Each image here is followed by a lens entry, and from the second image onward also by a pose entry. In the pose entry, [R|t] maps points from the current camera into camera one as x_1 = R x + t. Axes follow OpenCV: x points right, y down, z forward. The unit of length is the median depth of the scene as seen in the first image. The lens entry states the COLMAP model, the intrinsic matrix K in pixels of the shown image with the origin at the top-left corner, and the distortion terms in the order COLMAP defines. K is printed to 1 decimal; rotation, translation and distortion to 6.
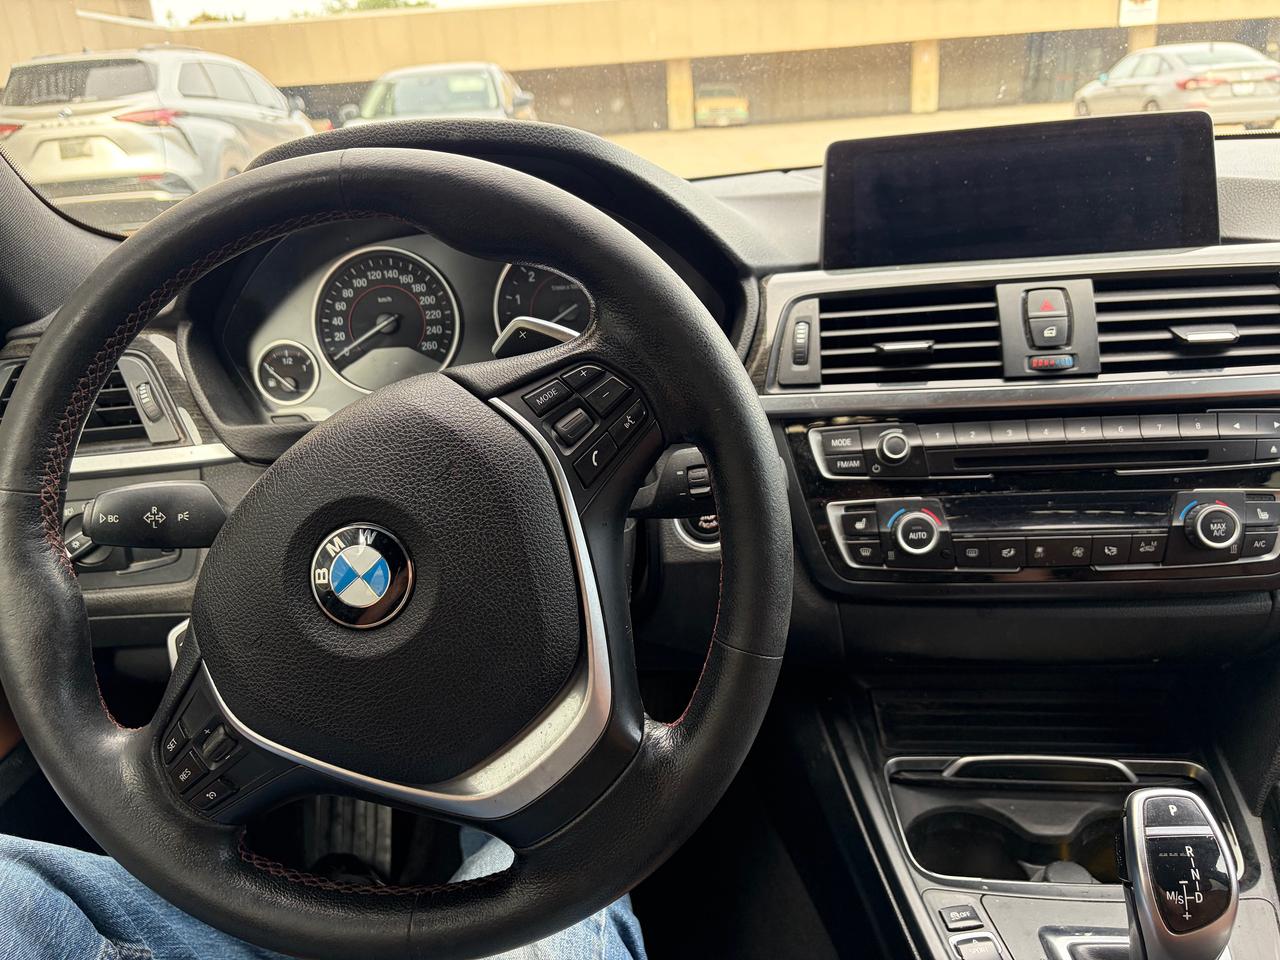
lens RADIAL K [[1002.9, 0, 640.0], [0, 1002.9, 480.0], [0, 0, 1]] dist [-0.004276, -0.009644]
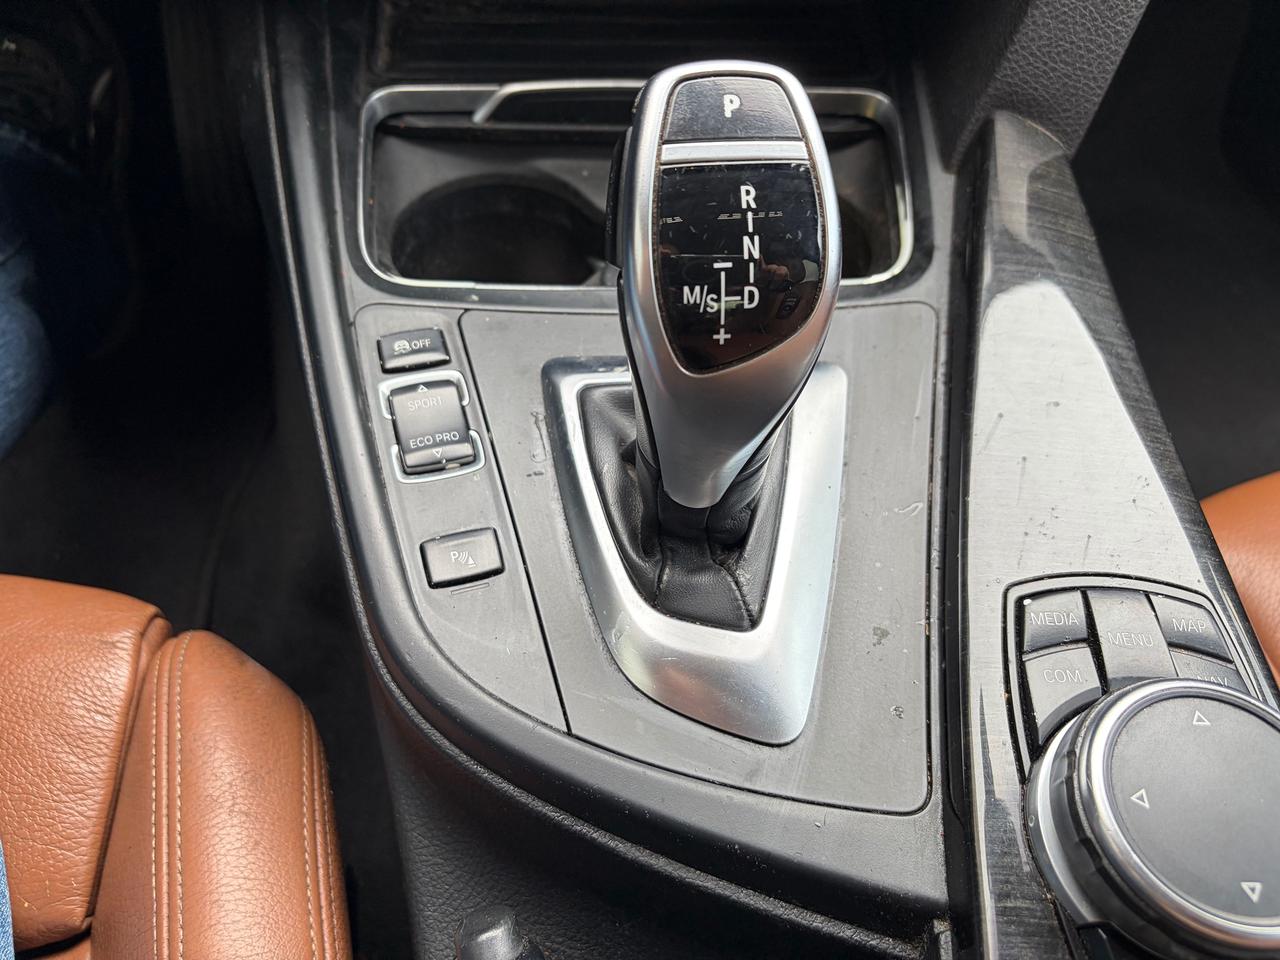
lens RADIAL K [[1002.9, 0, 640.0], [0, 1002.9, 480.0], [0, 0, 1]] dist [-0.004276, -0.009644]
pose [[0.980871, -0.065147, 0.183436, 0.334768], [-0.040008, 0.854752, 0.517492, 0.203775], [-0.190506, -0.514931, 0.835795, 0.468019]]
